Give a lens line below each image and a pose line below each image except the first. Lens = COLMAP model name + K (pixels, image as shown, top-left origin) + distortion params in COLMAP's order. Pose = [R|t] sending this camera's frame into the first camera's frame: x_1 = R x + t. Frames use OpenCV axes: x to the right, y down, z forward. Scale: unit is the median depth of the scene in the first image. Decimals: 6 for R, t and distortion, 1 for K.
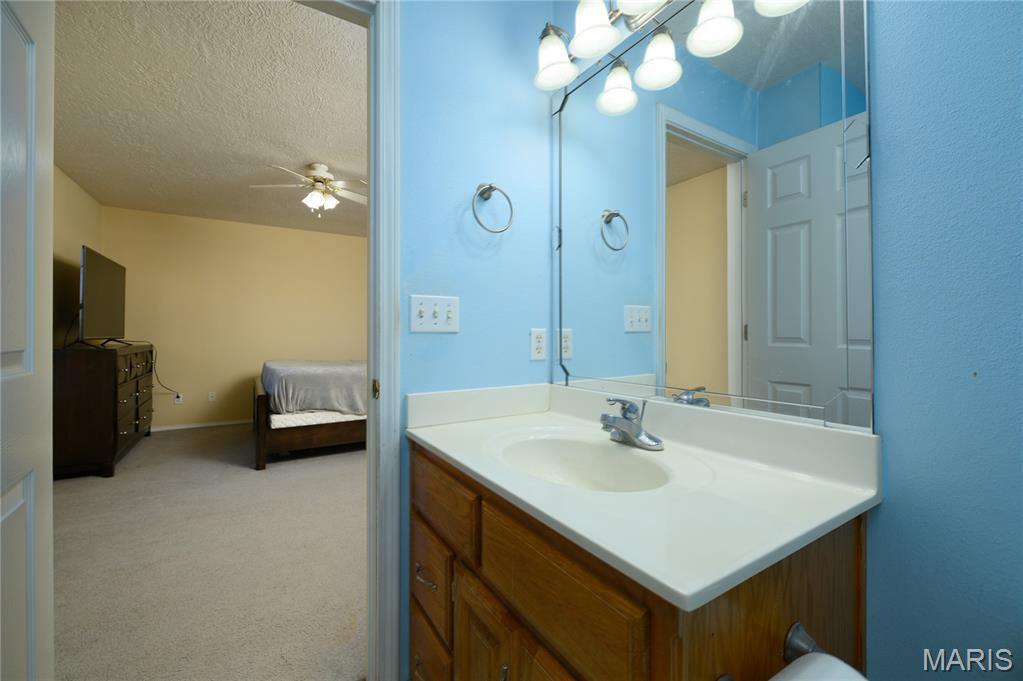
lens RADIAL K [[414.6, 0, 512.1], [0, 414.6, 327.6], [0, 0, 1]] dist [0.000227, 0.000026]
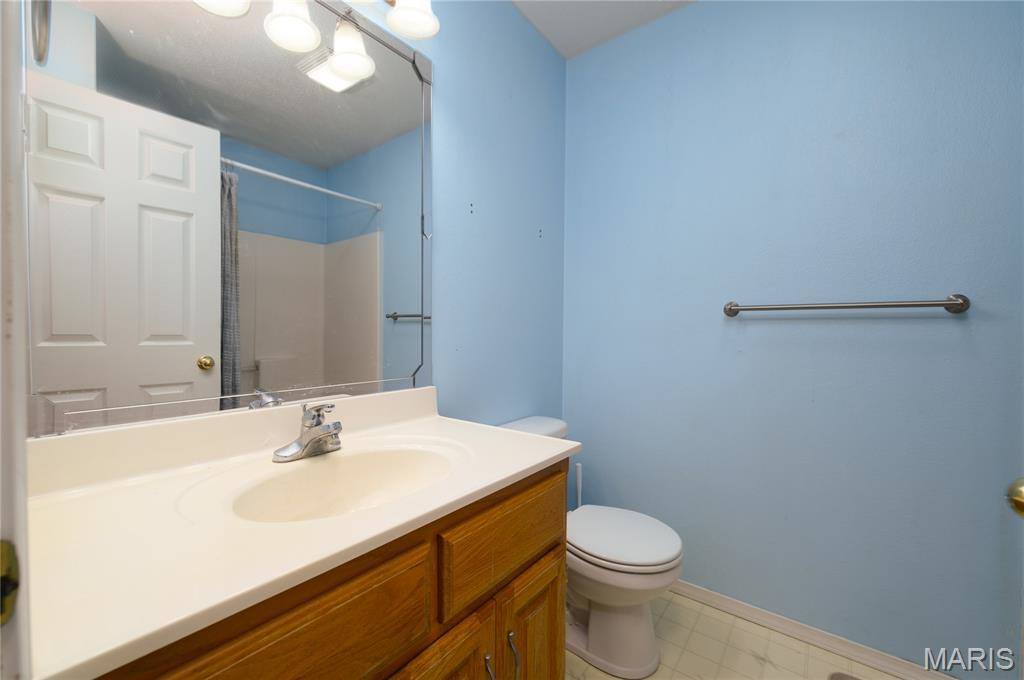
lens RADIAL K [[408.6, 0, 510.3], [0, 408.6, 342.4], [0, 0, 1]] dist [0.000300, 0.000037]
pose [[-0.336539, -0.024841, 0.941342, -0.602085], [-0.014912, 0.999667, 0.021049, 0.019164], [-0.941552, -0.006953, -0.336797, 0.813980]]
